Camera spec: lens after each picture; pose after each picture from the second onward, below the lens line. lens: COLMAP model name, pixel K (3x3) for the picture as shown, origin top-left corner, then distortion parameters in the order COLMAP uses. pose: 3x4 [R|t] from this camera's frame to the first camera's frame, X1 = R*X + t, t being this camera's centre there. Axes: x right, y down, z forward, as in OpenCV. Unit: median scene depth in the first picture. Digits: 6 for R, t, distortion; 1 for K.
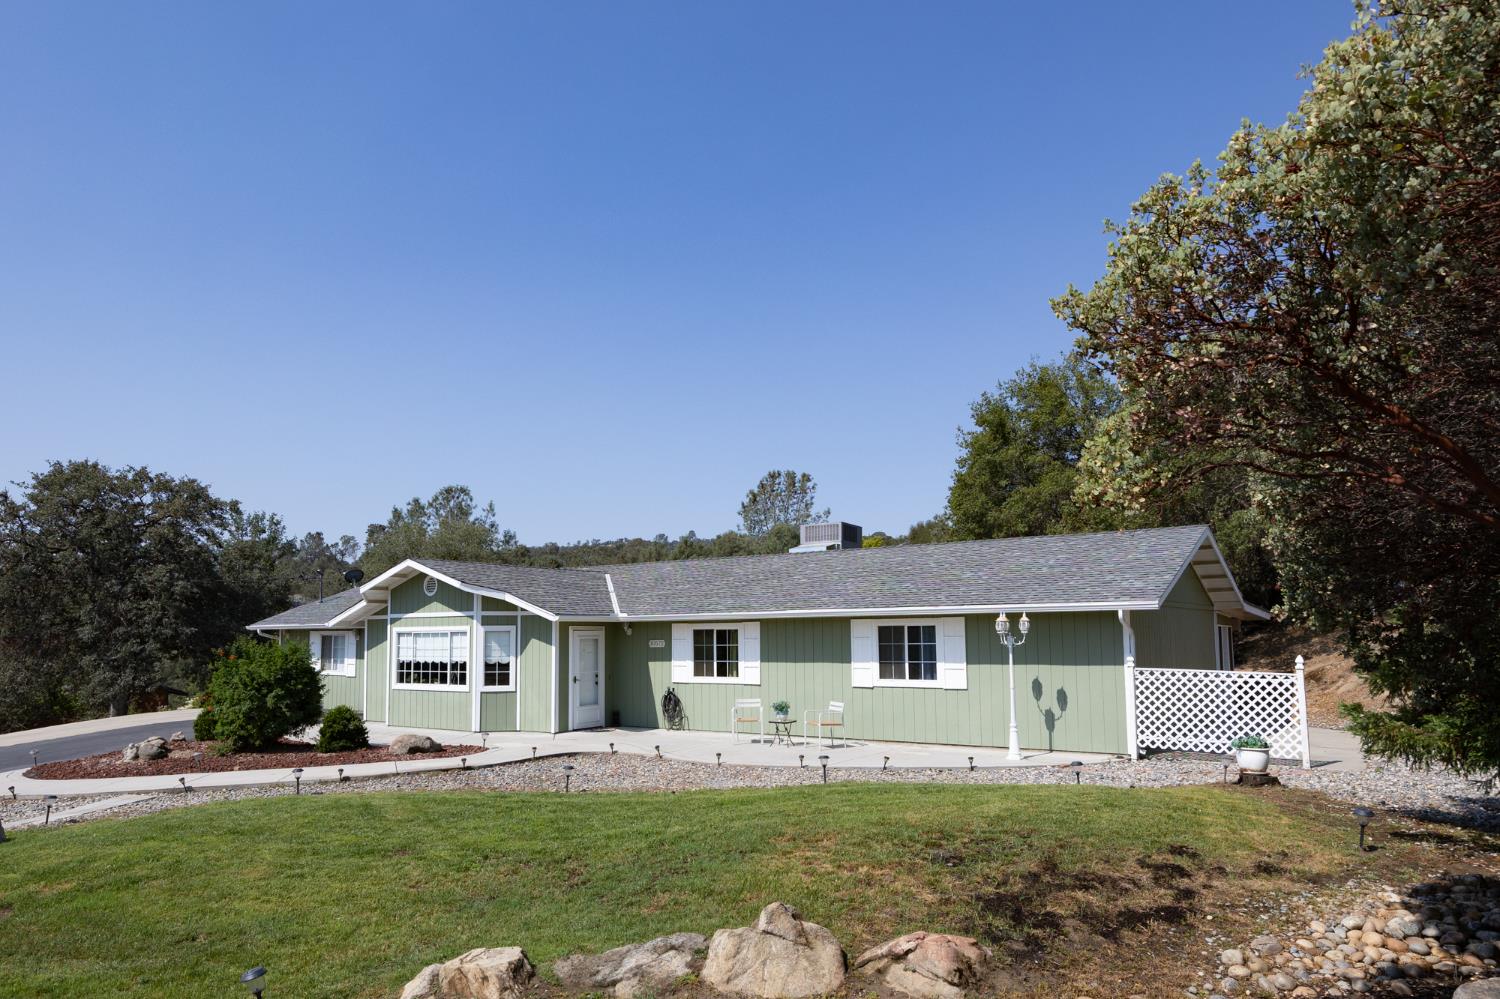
lens RADIAL K [[1029.9, 0, 711.3], [0, 1029.9, 525.5], [0, 0, 1]] dist [-0.006876, -0.000712]
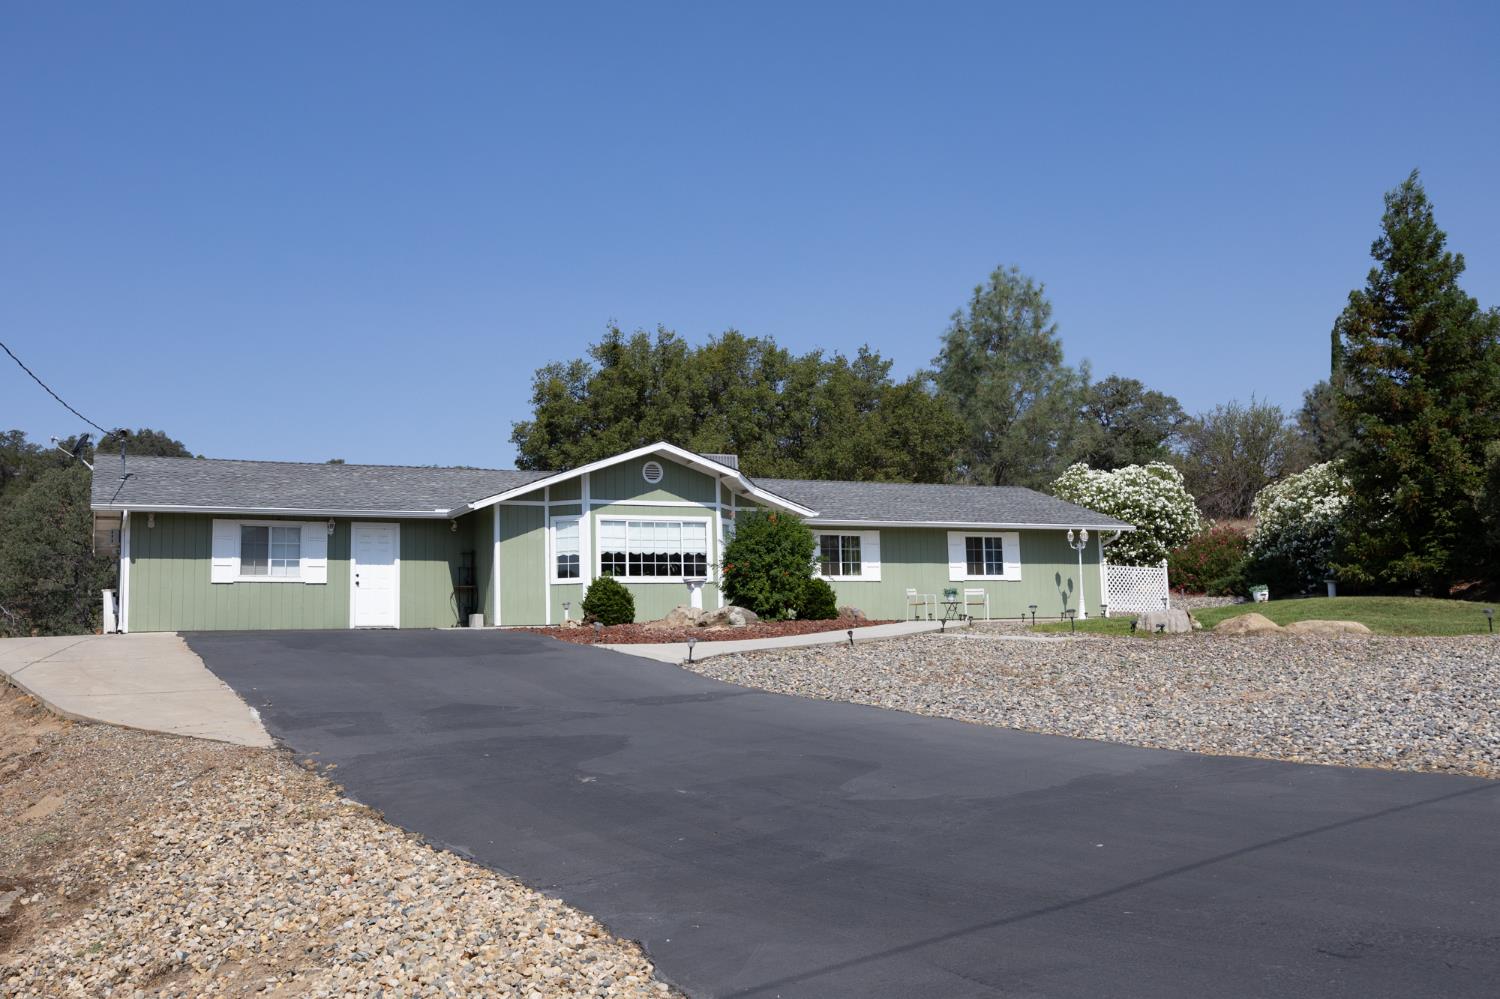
lens RADIAL K [[1363.6, 0, 699.6], [0, 1363.6, 445.8], [0, 0, 1]] dist [-0.049859, 0.000806]
pose [[0.491124, 0.123831, 0.862243, -1.444705], [-0.078489, 0.992109, -0.097775, 0.165629], [-0.867546, -0.019657, 0.496968, 0.368088]]
